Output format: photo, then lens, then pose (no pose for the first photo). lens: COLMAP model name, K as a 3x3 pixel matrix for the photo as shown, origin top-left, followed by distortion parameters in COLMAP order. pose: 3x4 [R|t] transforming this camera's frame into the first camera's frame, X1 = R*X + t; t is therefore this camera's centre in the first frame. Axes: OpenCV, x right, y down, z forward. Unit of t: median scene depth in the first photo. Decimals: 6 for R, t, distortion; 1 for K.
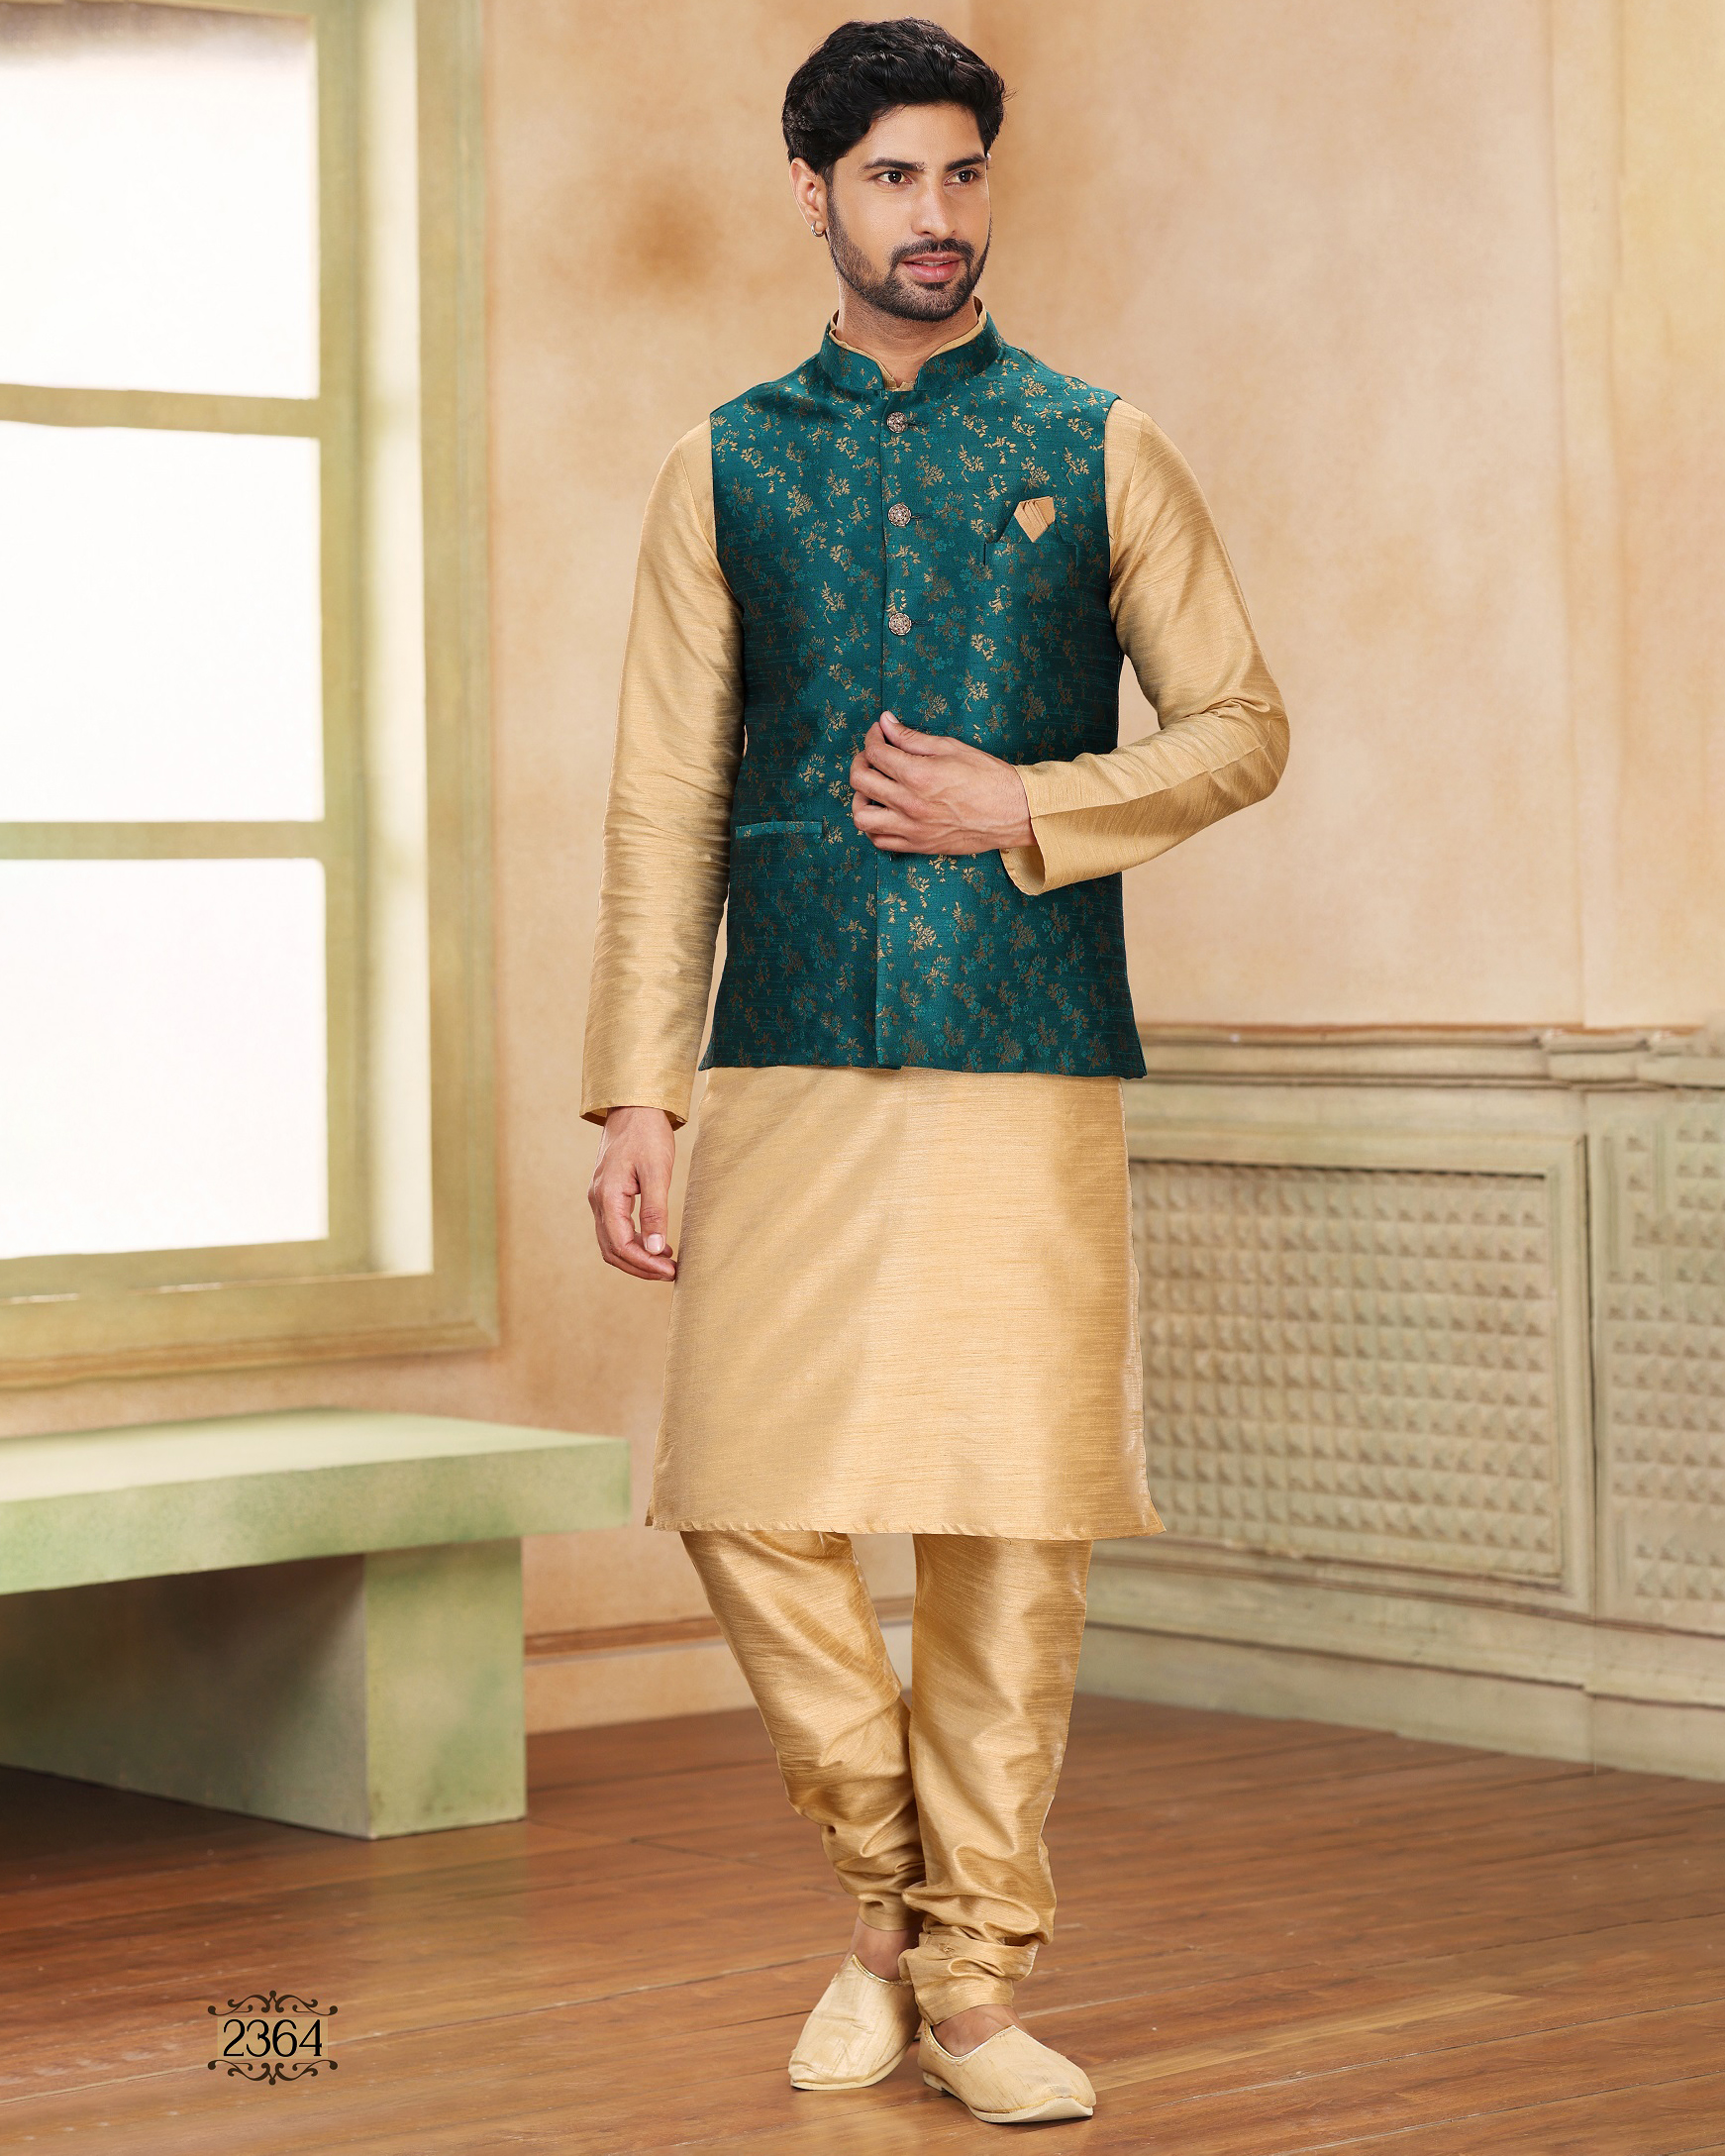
lens RADIAL K [[5253.9, 0, 887.3], [0, 5253.9, 1039.8], [0, 0, 1]] dist [0.033016, 0.000000]
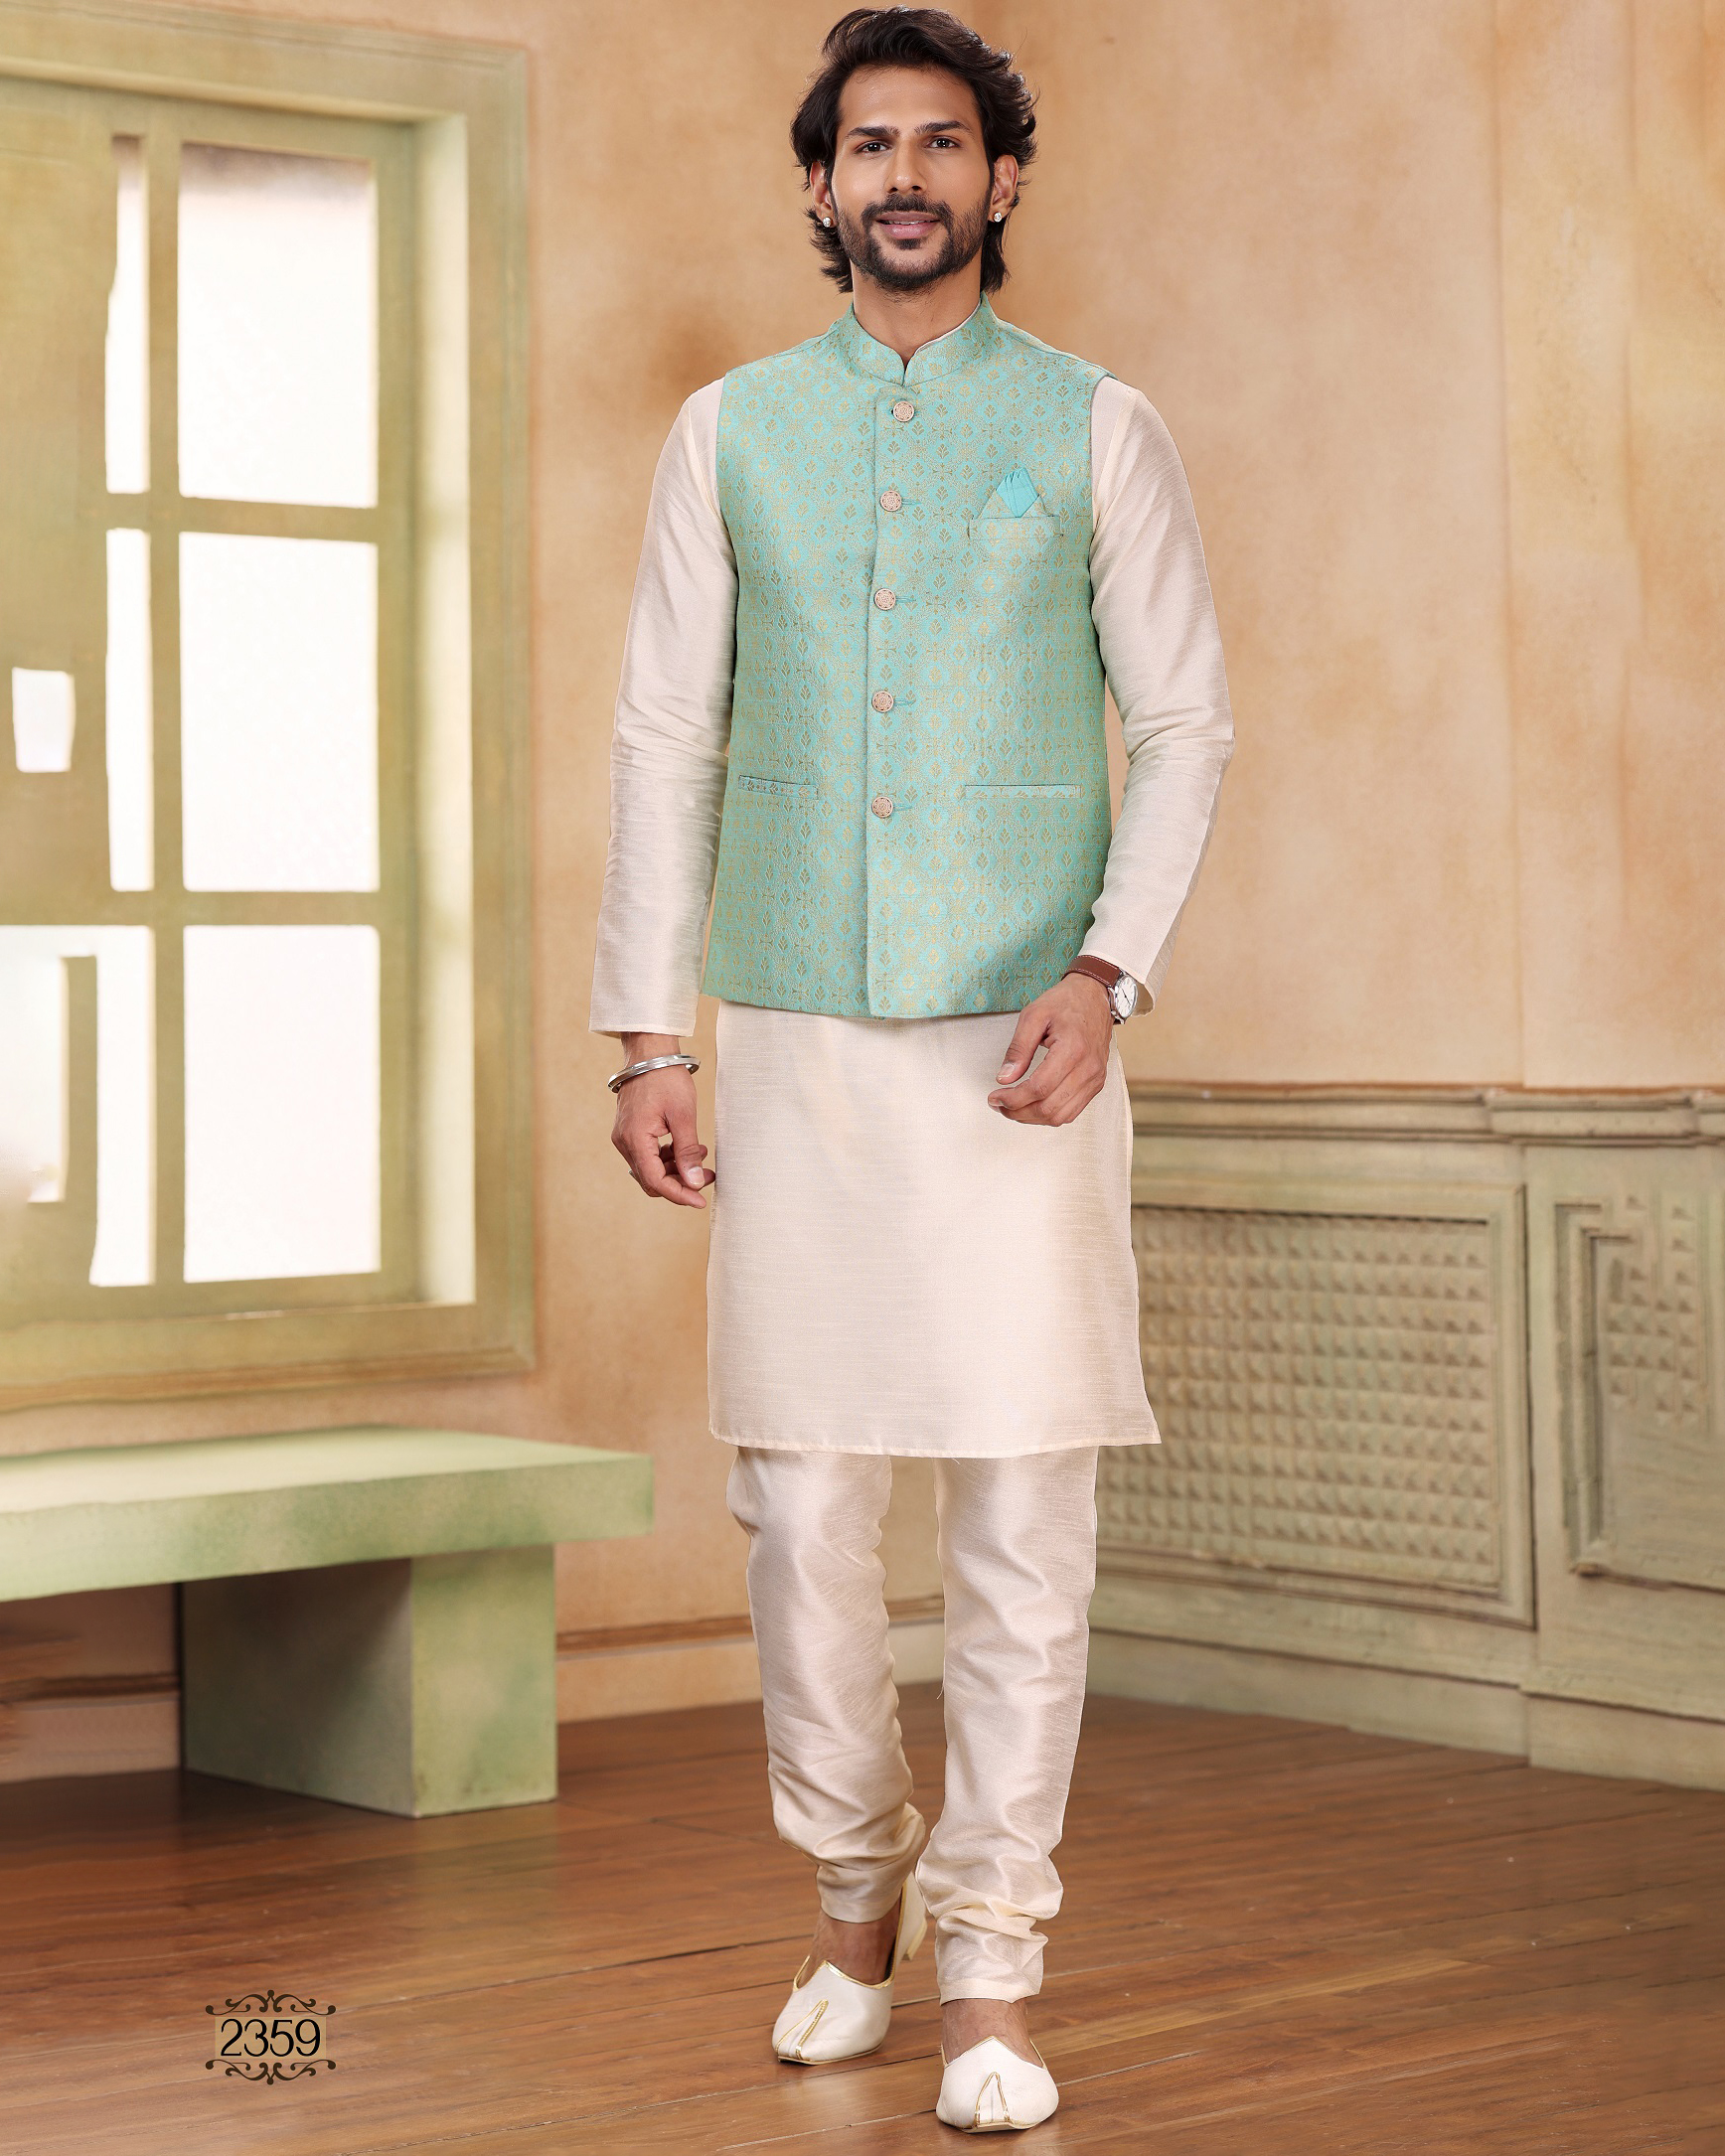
lens RADIAL K [[5254.5, 0, 873.2], [0, 5254.5, 1055.4], [0, 0, 1]] dist [0.033016, 0.000000]
pose [[0.999978, 0.006659, -0.000107, -0.003440], [-0.006659, 0.999978, 0.000279, -0.008342], [0.000108, -0.000278, 1.000000, -0.099757]]
